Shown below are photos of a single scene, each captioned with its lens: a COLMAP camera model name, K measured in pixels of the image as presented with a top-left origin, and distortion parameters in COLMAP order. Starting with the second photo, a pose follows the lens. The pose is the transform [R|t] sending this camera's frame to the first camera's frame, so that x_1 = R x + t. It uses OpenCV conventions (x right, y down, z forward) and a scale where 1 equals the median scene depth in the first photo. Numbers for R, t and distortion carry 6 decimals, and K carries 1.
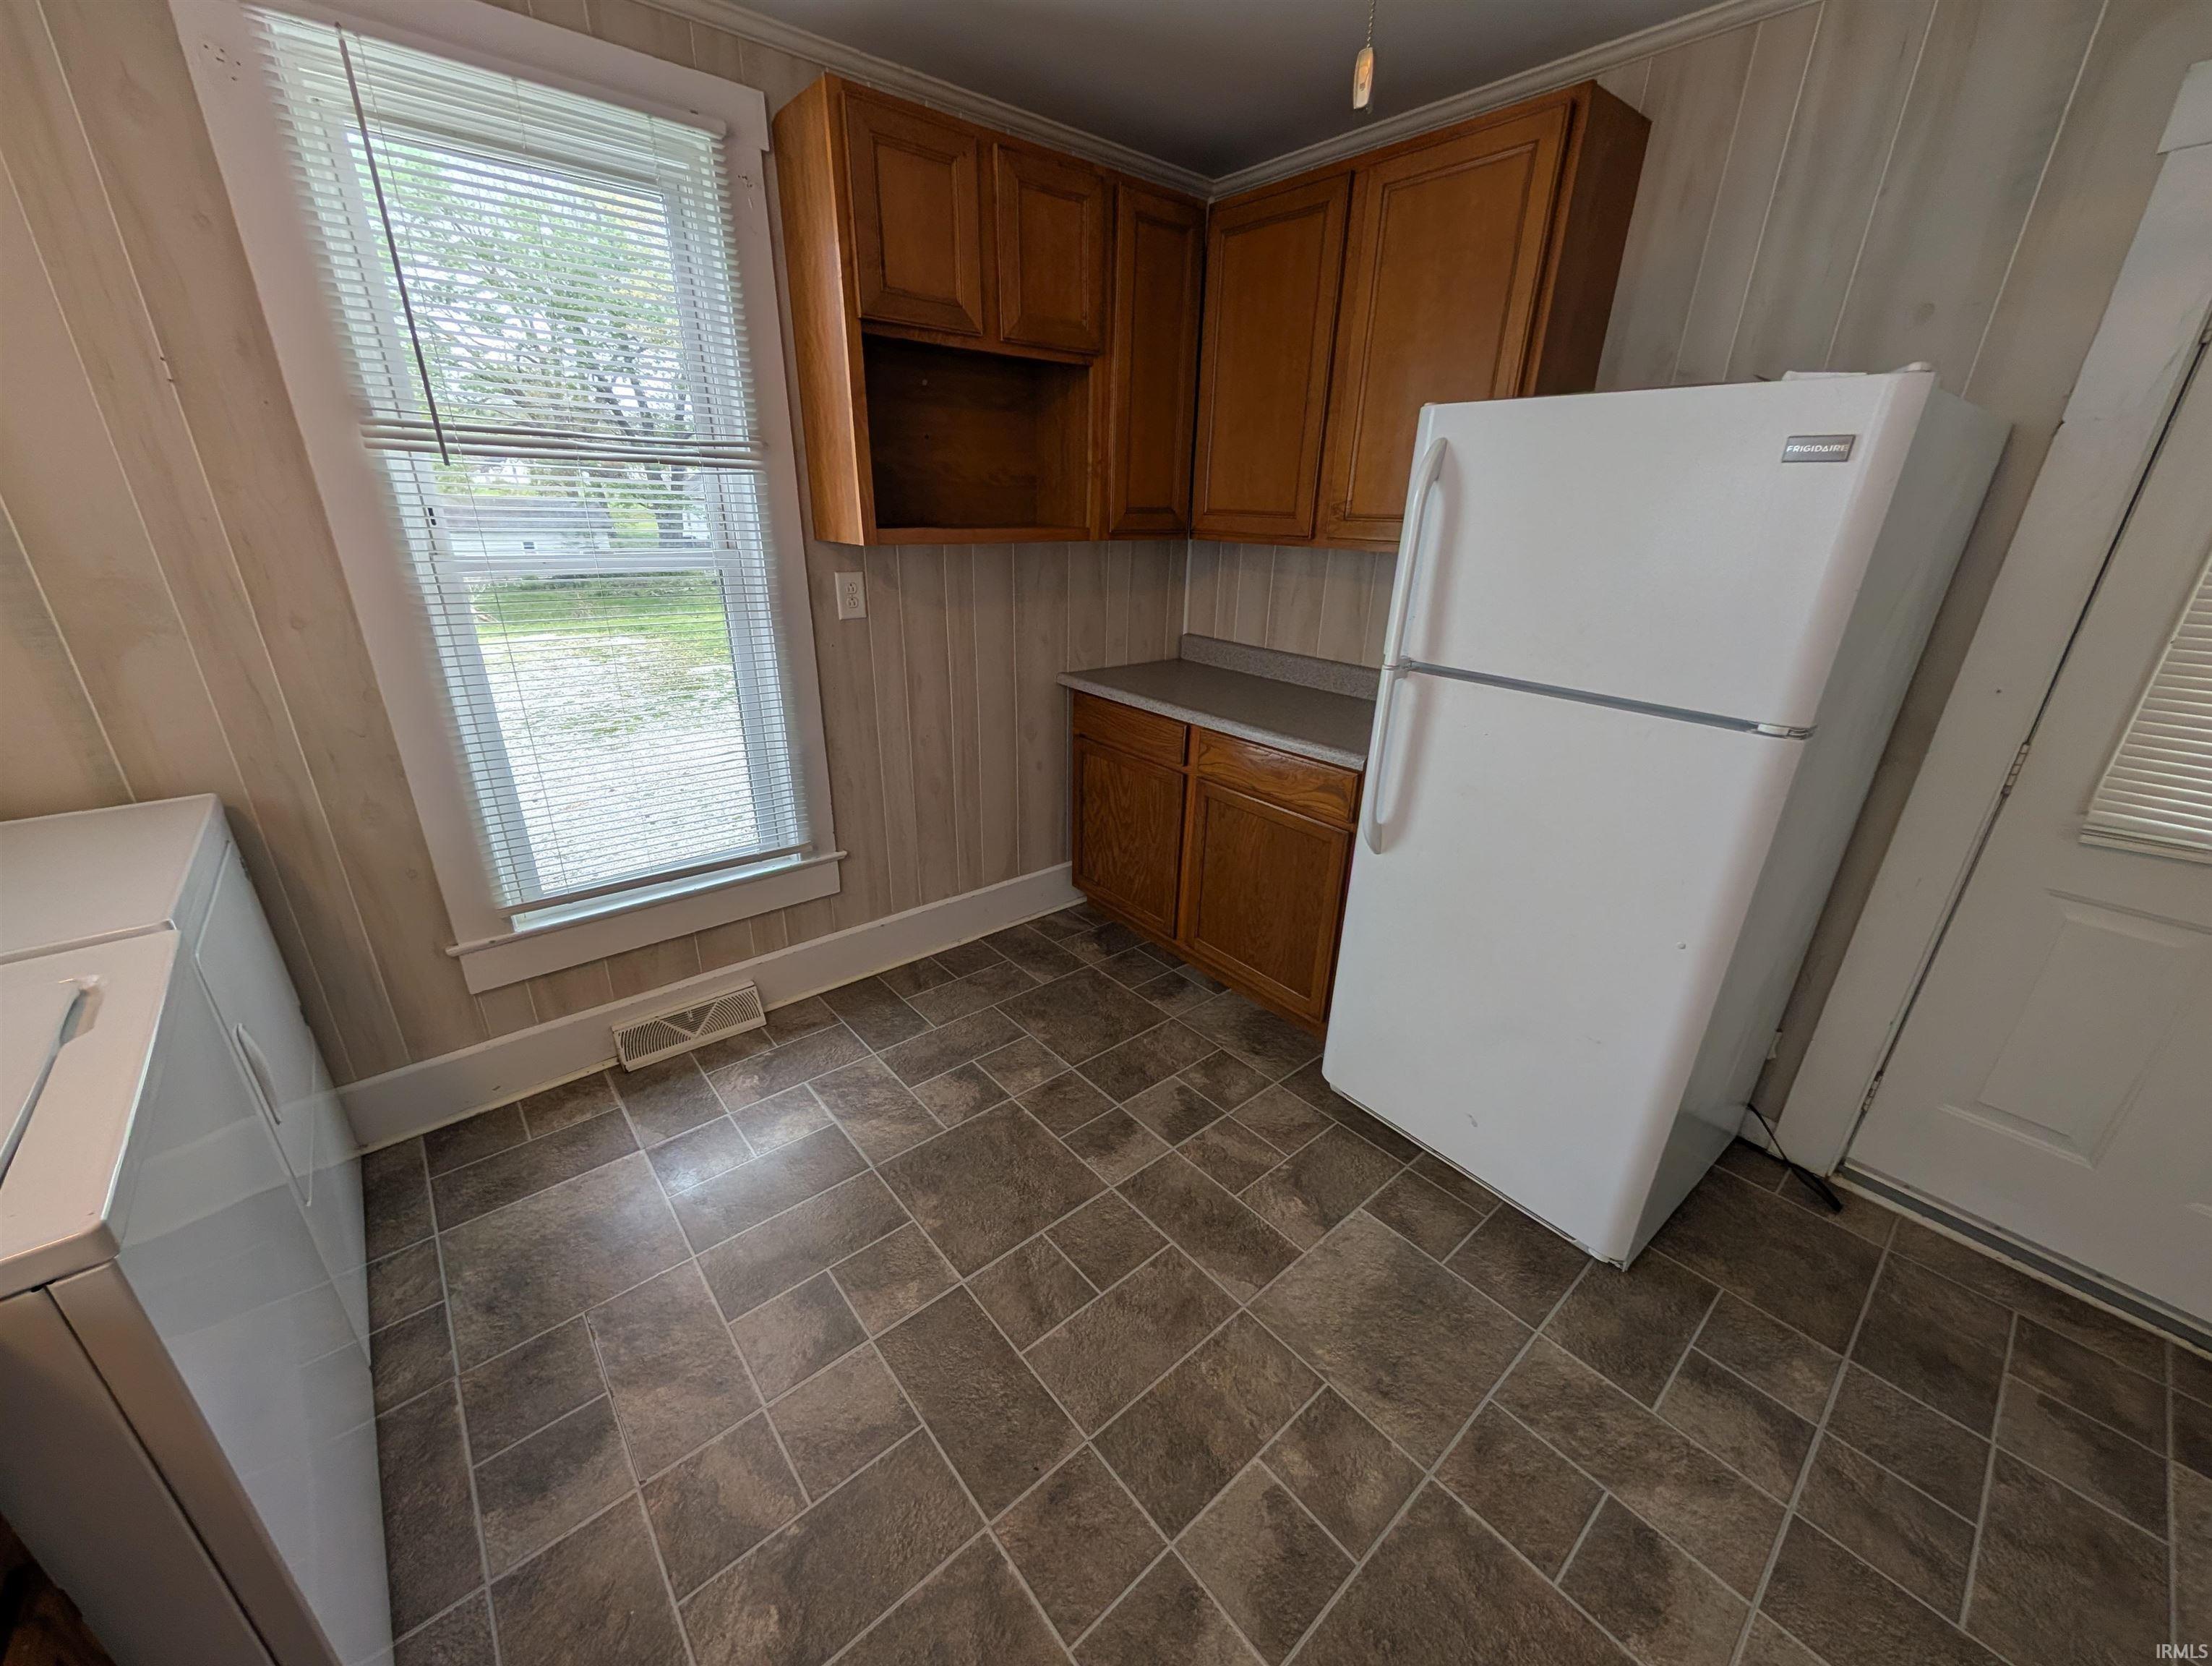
lens RADIAL K [[834.5, 0, 1101.9], [0, 834.5, 840.4], [0, 0, 1]] dist [0.000207, 0.000004]
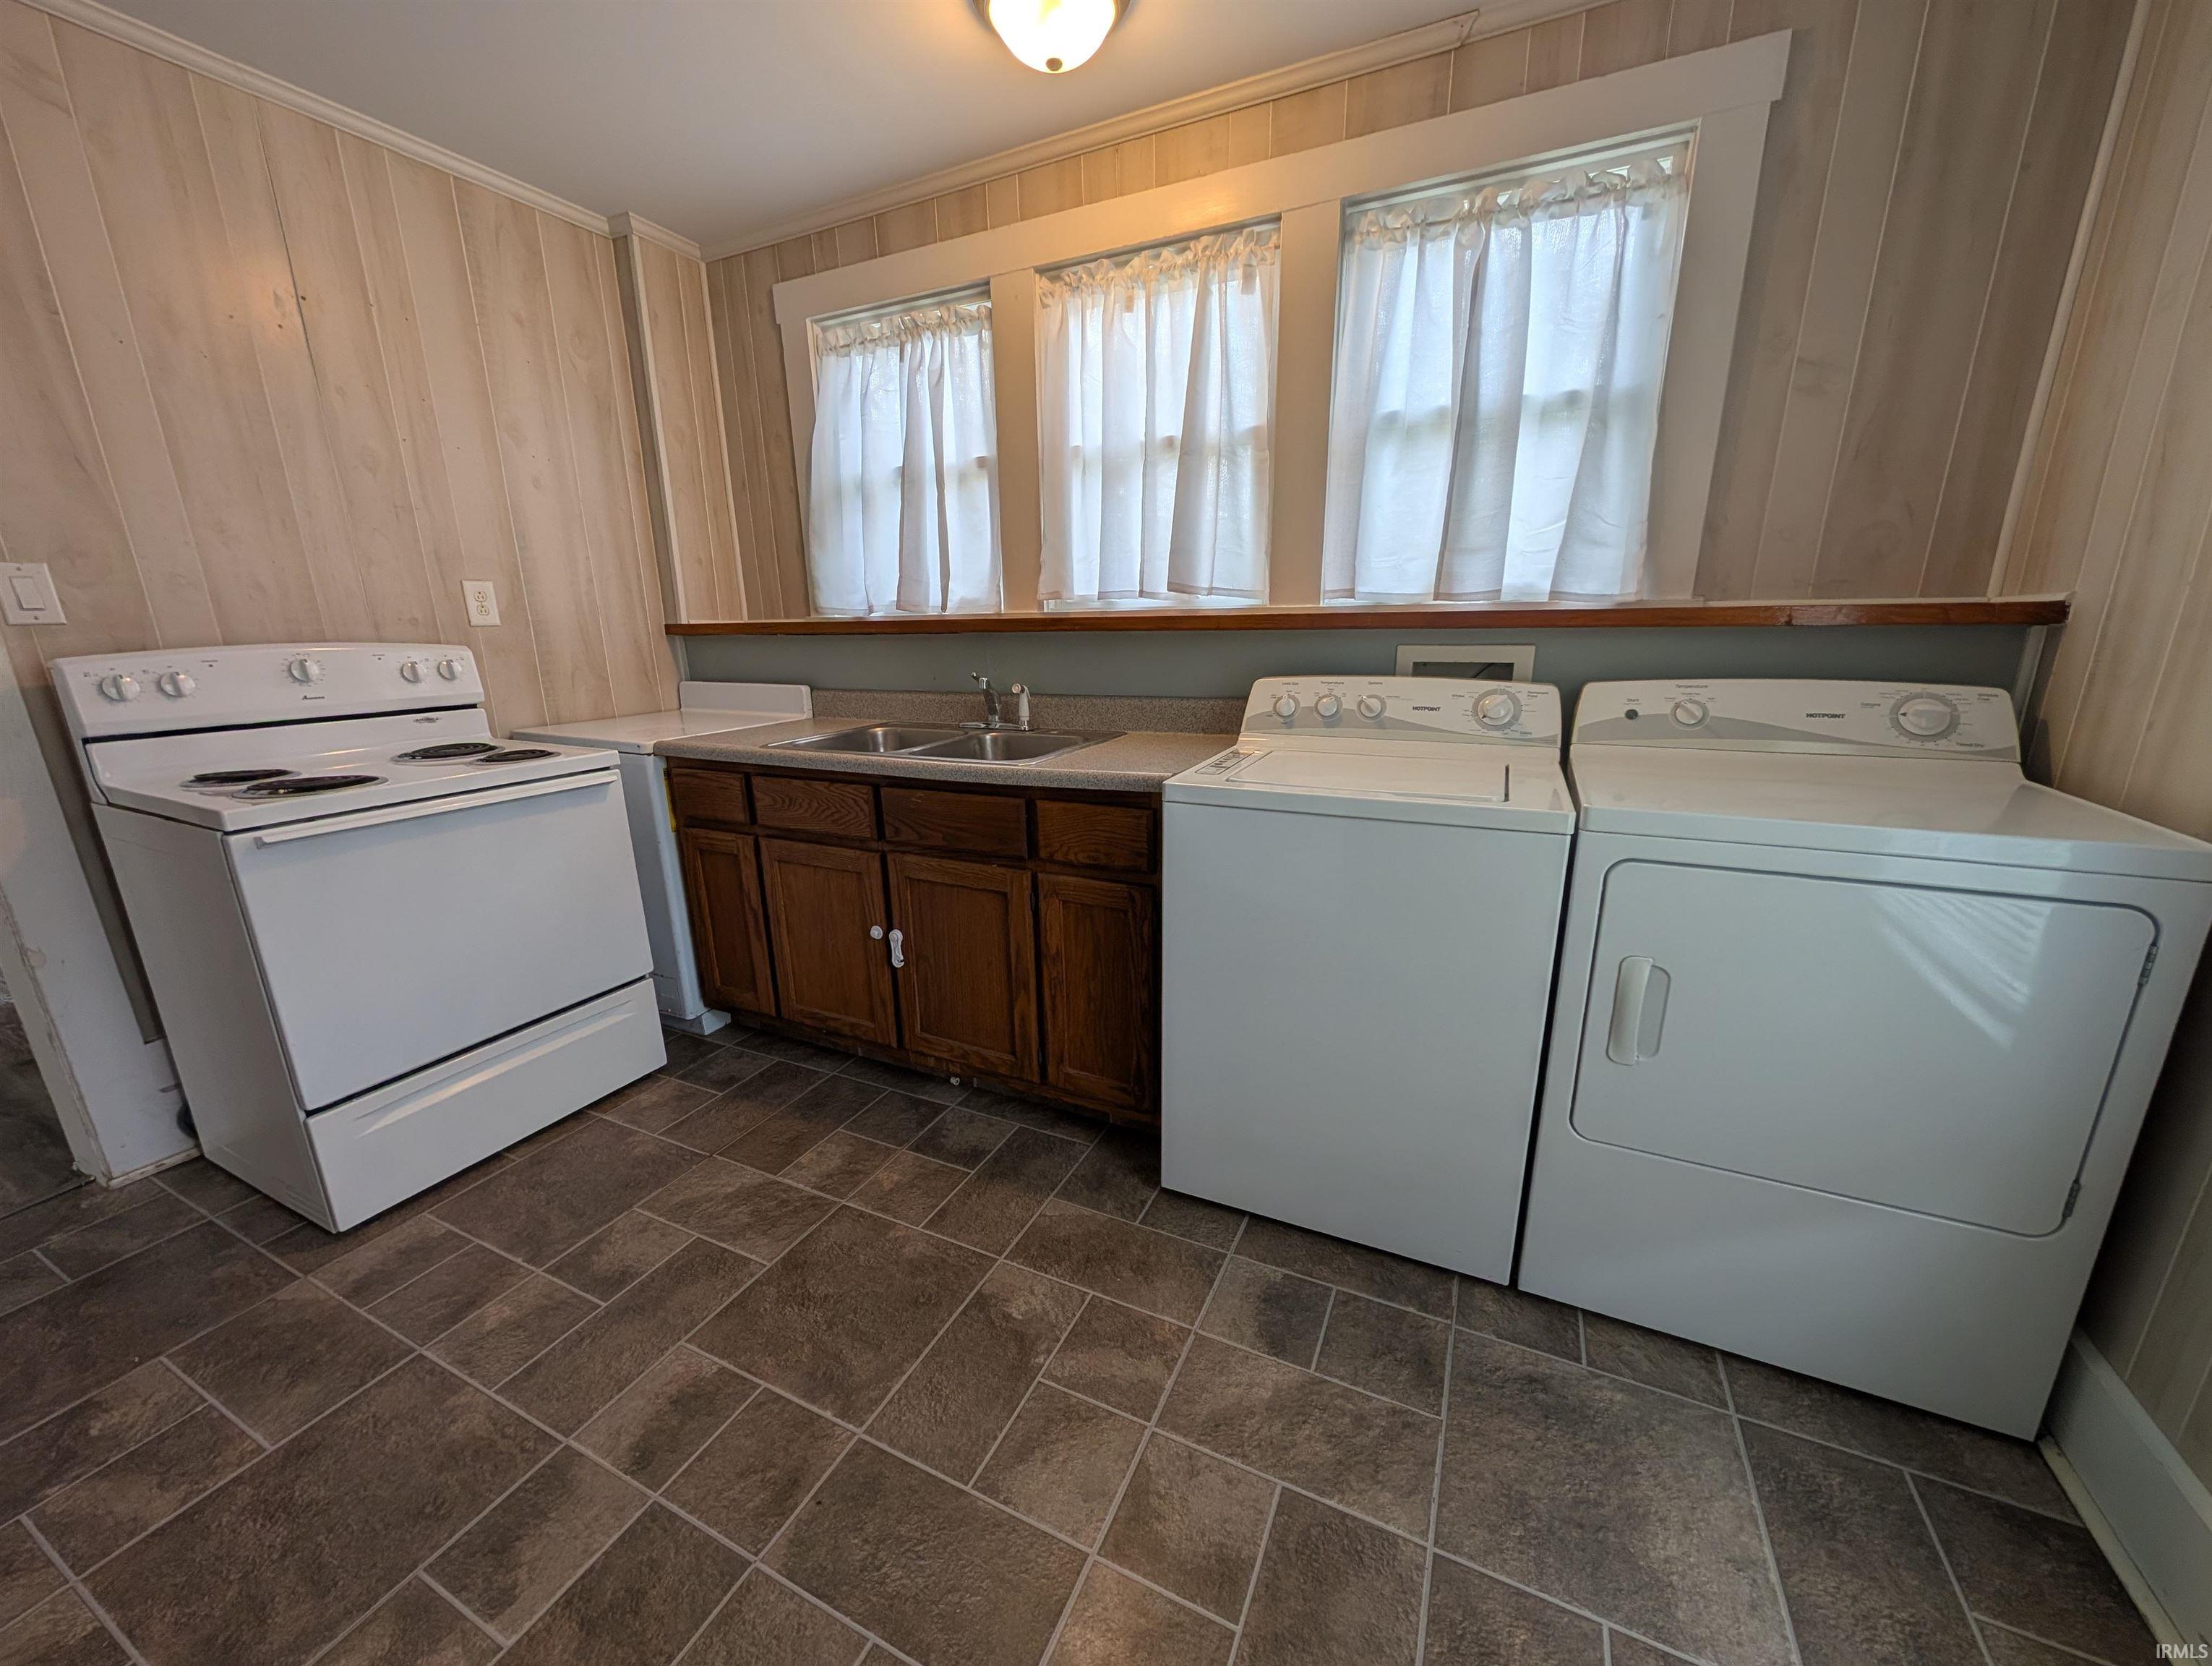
lens RADIAL K [[834.5, 0, 1104.5], [0, 834.5, 835.5], [0, 0, 1]] dist [0.000207, 0.000004]
pose [[-0.914153, 0.092849, -0.394593, -0.073474], [-0.157907, 0.814961, 0.557587, -0.342559], [0.373349, 0.572029, -0.730338, 1.370747]]
